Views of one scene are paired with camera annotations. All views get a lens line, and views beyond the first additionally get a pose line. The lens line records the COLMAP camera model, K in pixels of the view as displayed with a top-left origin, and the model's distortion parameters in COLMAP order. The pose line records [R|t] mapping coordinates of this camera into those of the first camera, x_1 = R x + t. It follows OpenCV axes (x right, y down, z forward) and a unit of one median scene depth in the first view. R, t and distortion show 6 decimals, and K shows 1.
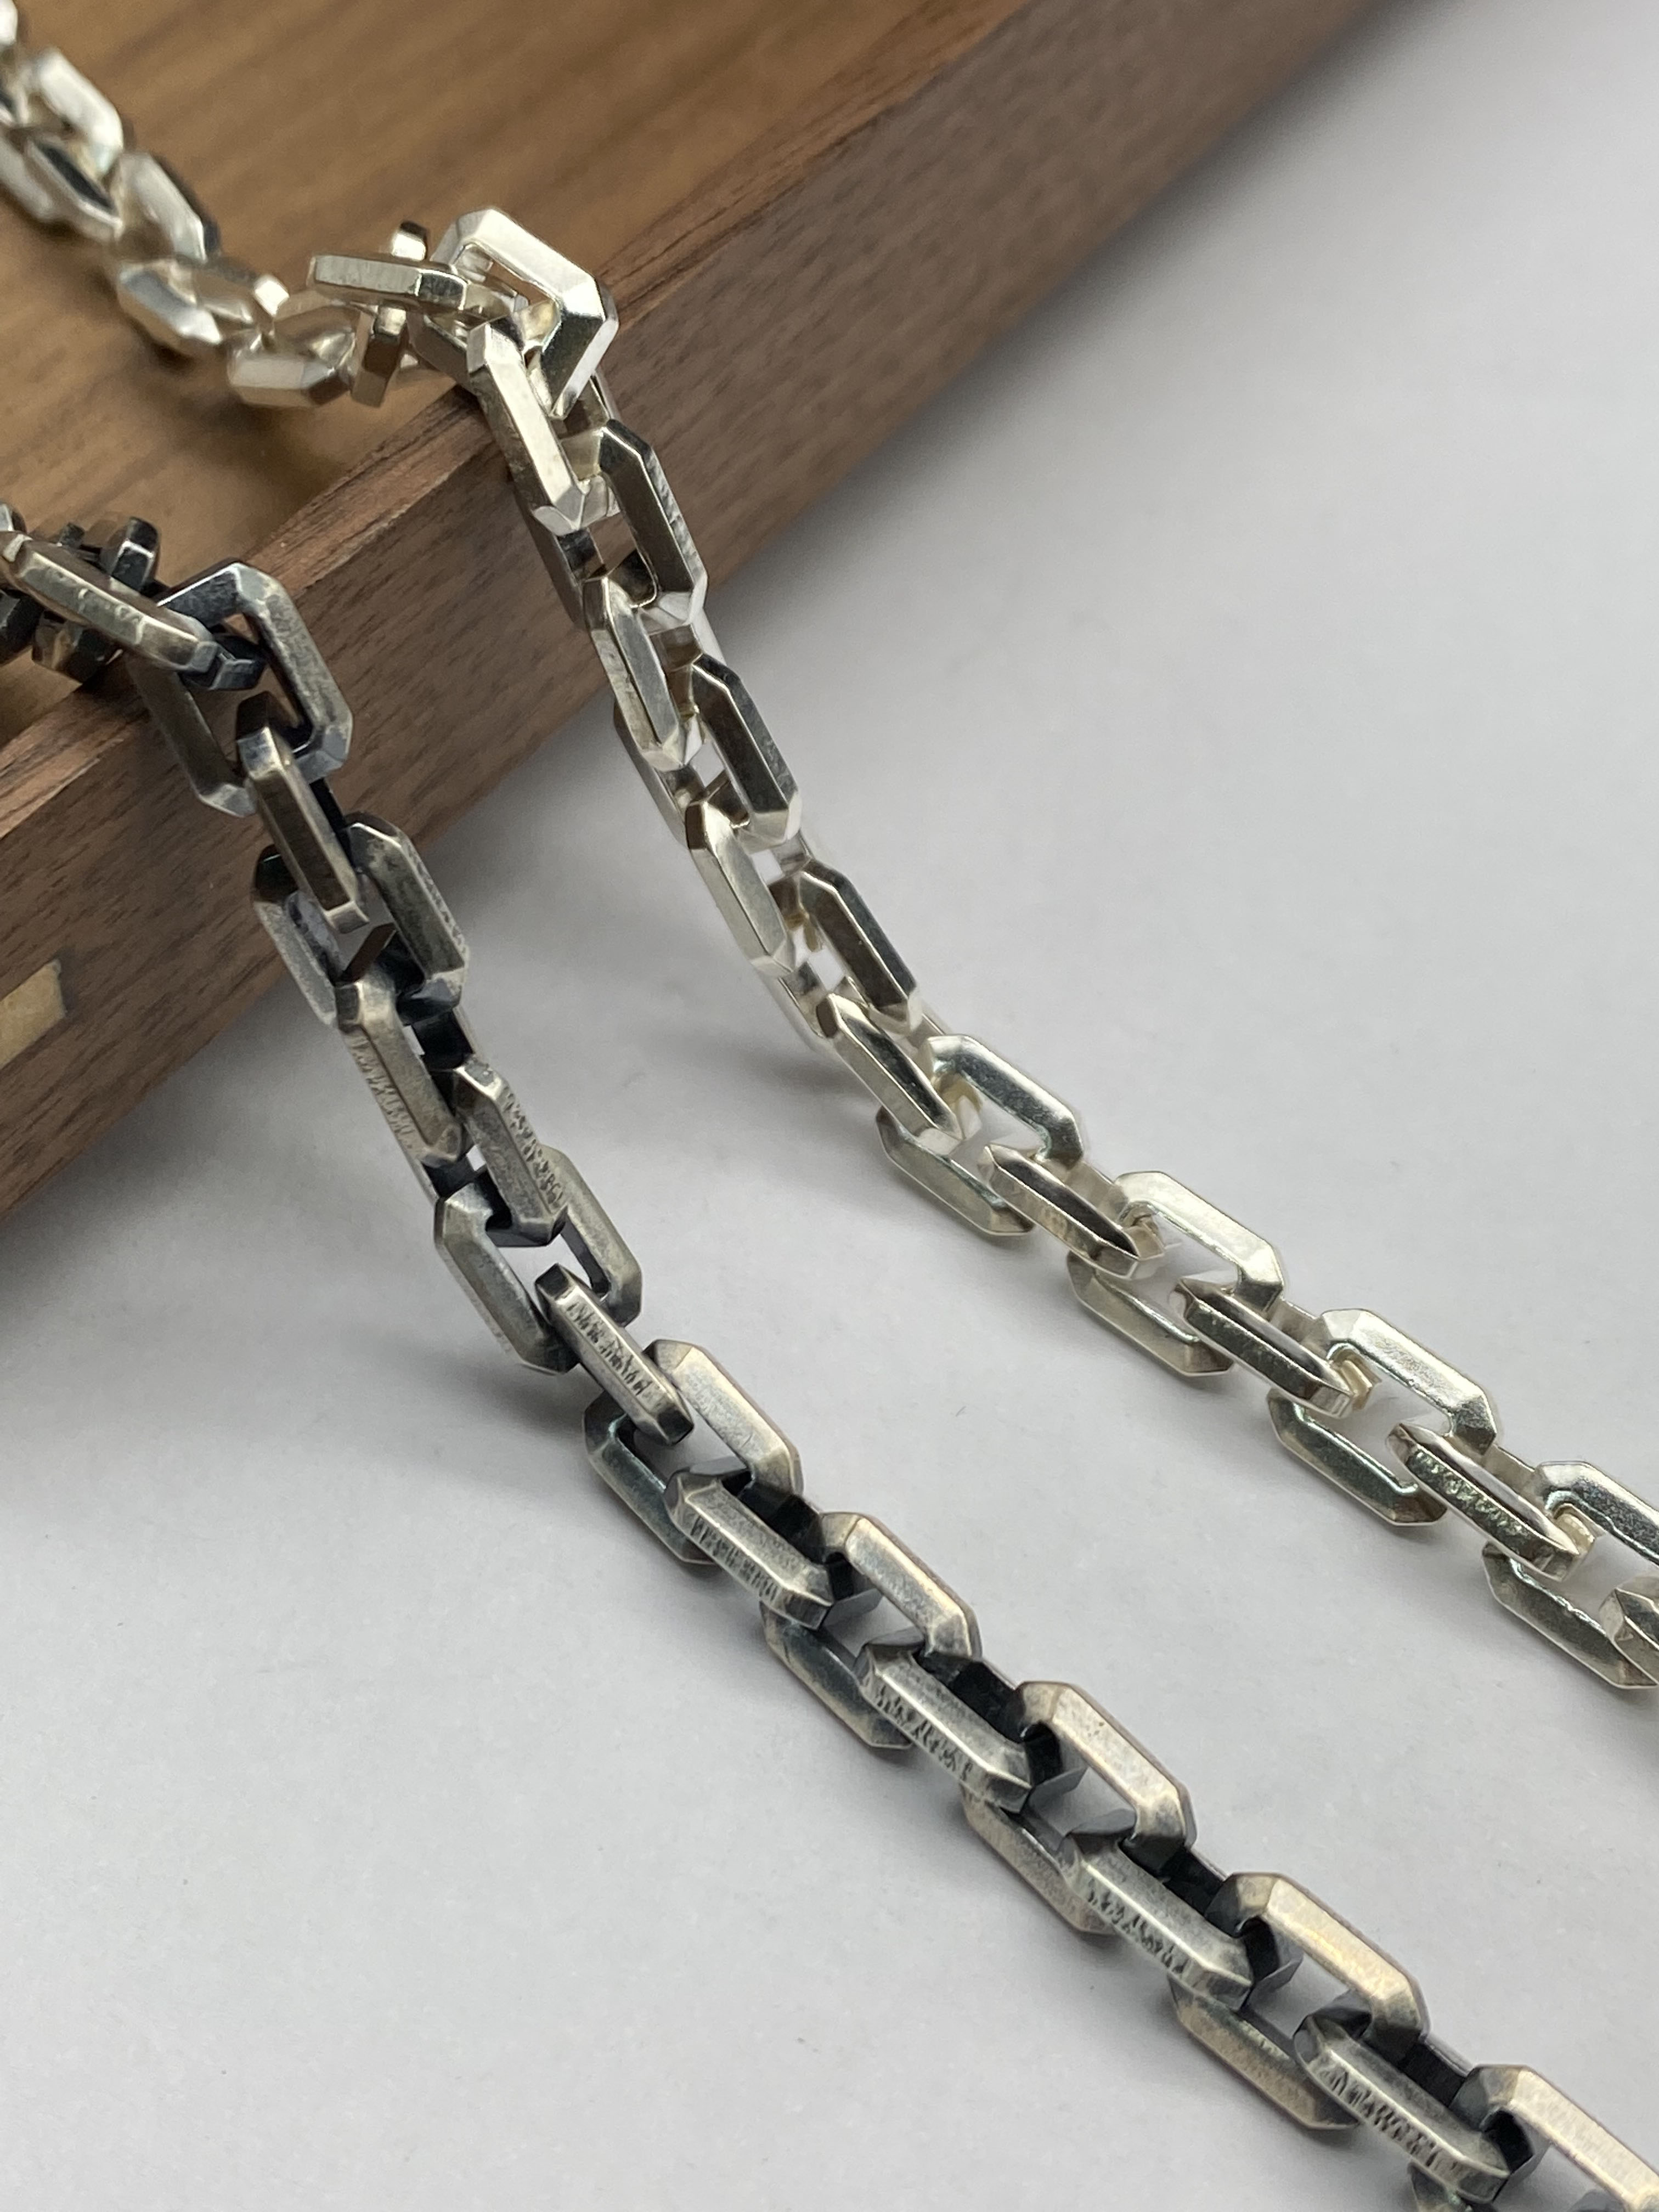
lens RADIAL K [[3306.1, 0, 829.5], [0, 3306.1, 1106.0], [0, 0, 1]] dist [0.251723, -1.252967]
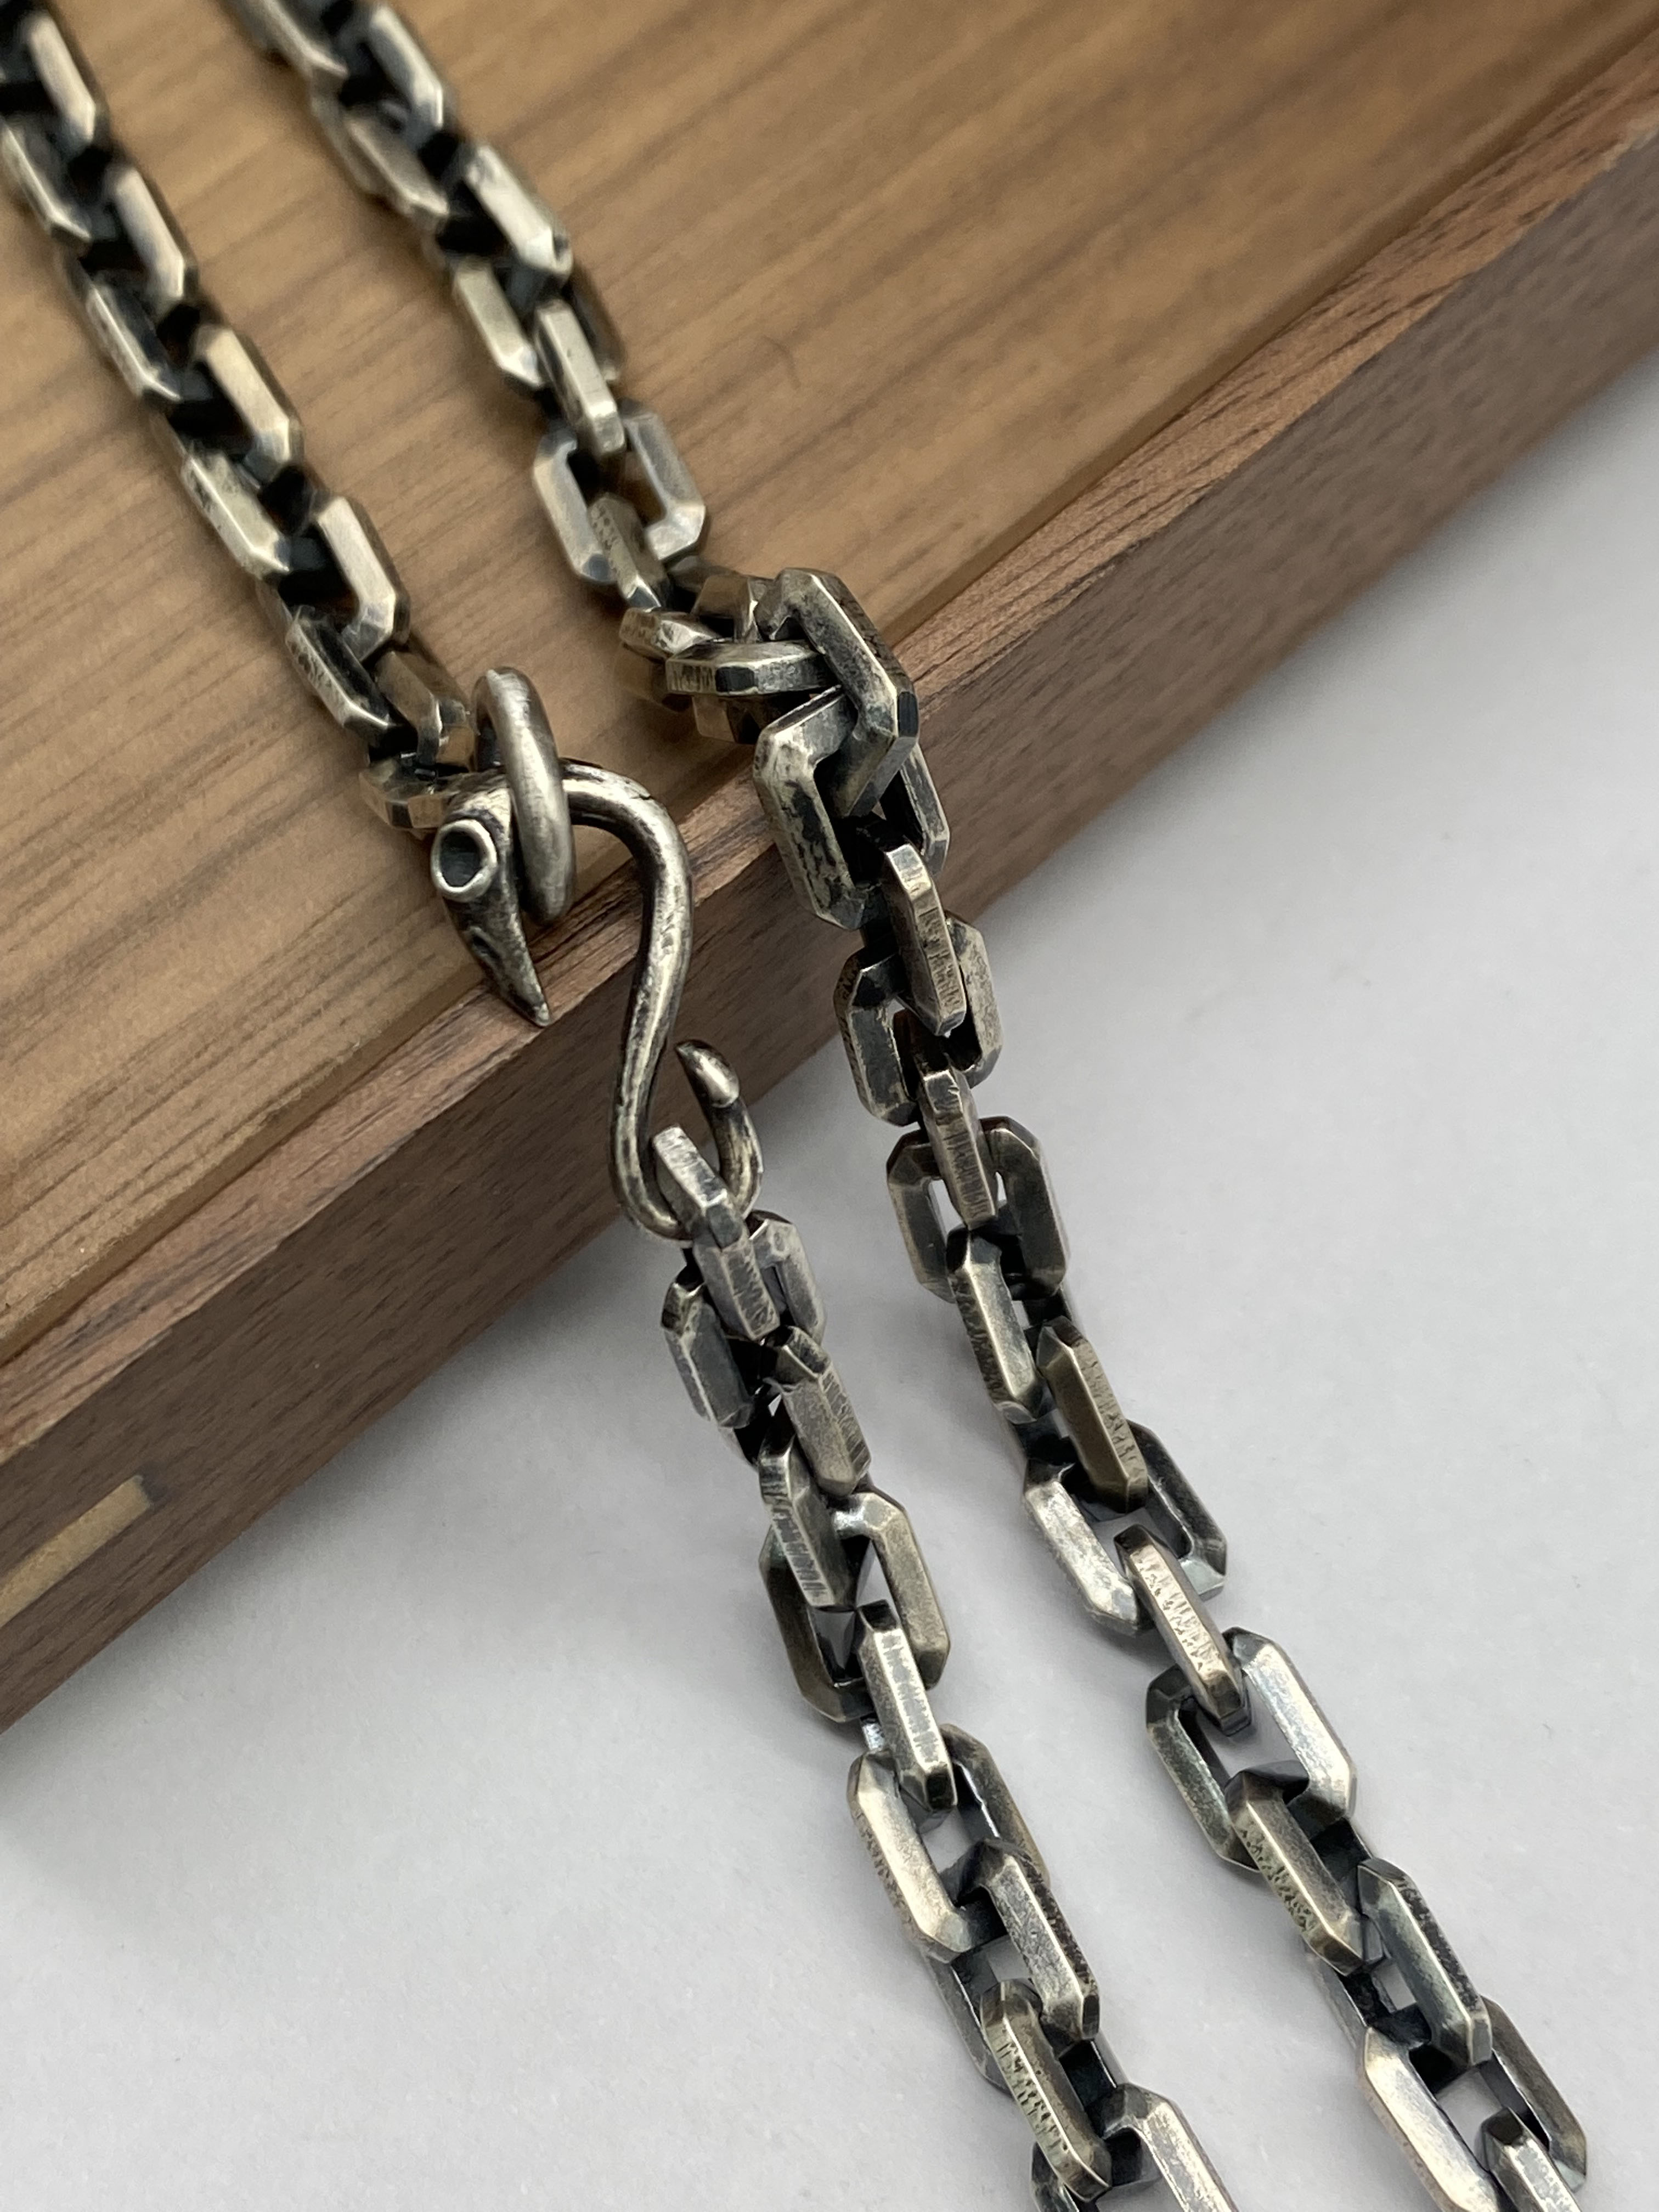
lens RADIAL K [[3306.1, 0, 829.5], [0, 3306.1, 1106.0], [0, 0, 1]] dist [0.251723, -1.252967]
pose [[0.980781, 0.127559, -0.147637, 0.090499], [-0.097143, 0.975481, 0.197482, -0.329461], [0.169208, -0.179345, 0.969125, 0.091387]]
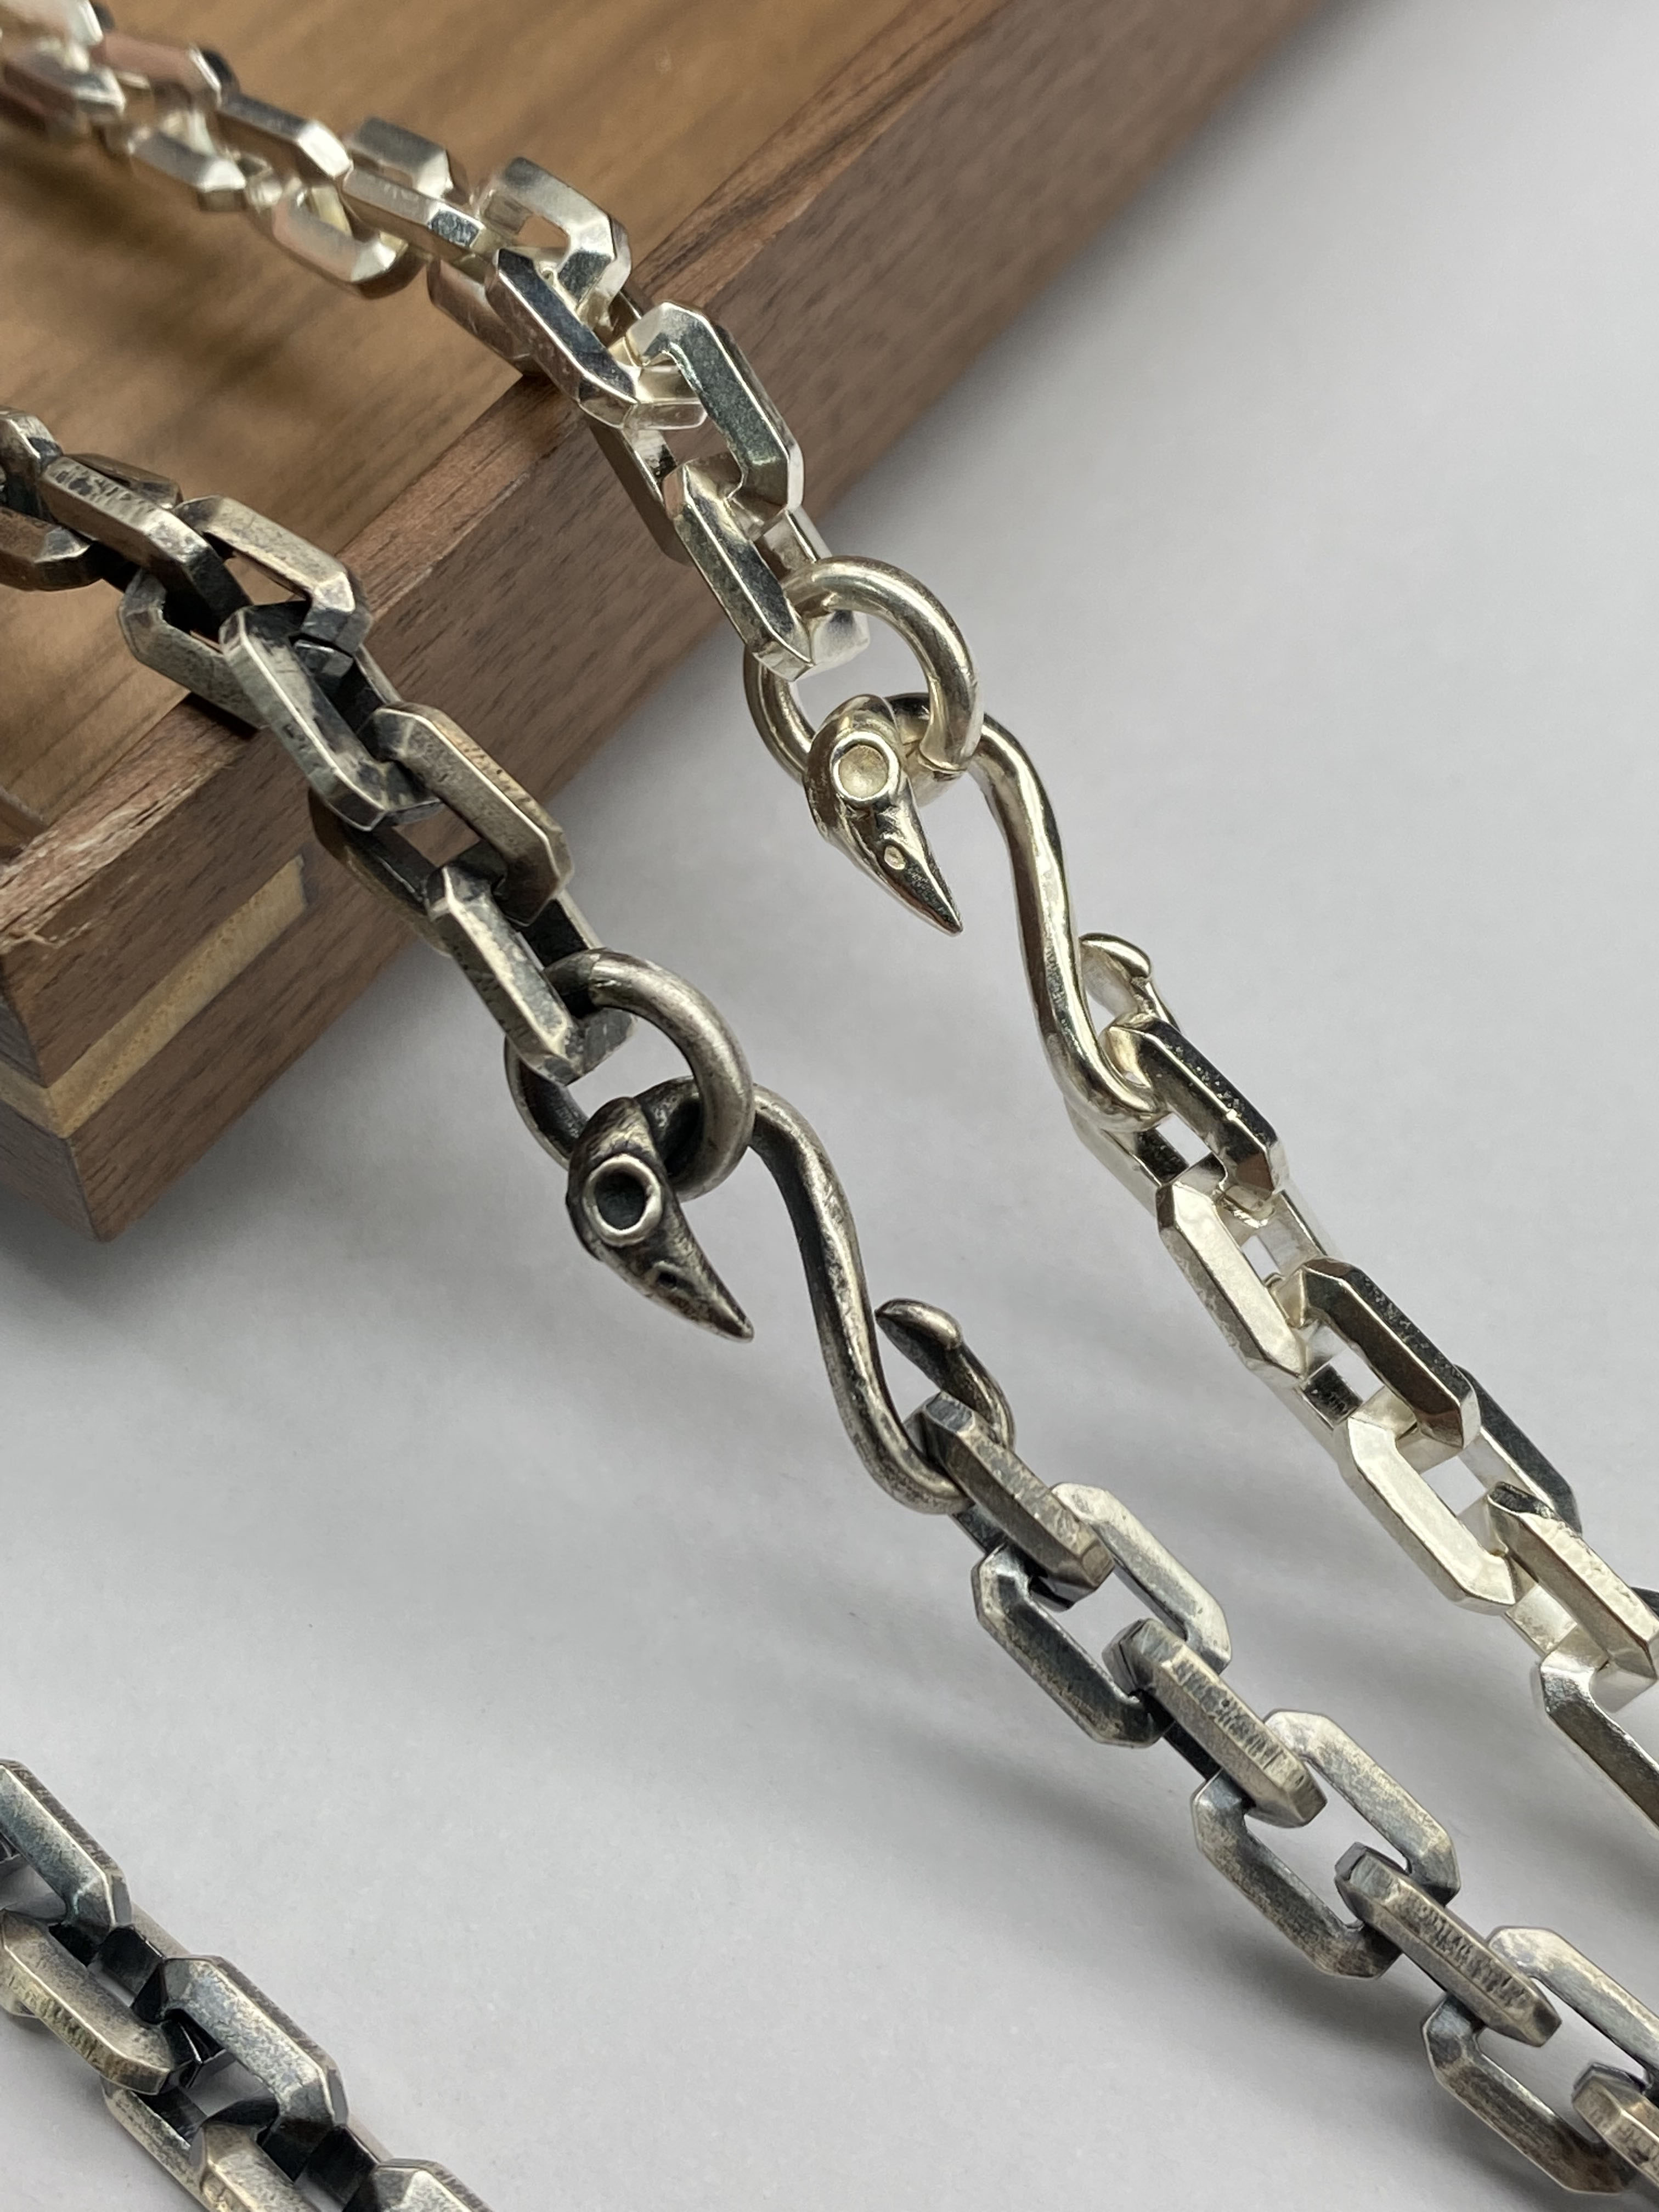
lens RADIAL K [[3306.1, 0, 829.5], [0, 3306.1, 1106.0], [0, 0, 1]] dist [0.251723, -1.252967]
pose [[0.999737, -0.020414, -0.010445, -0.062463], [0.021354, 0.994799, 0.099590, -0.058293], [0.008358, -0.099787, 0.994974, 0.029564]]
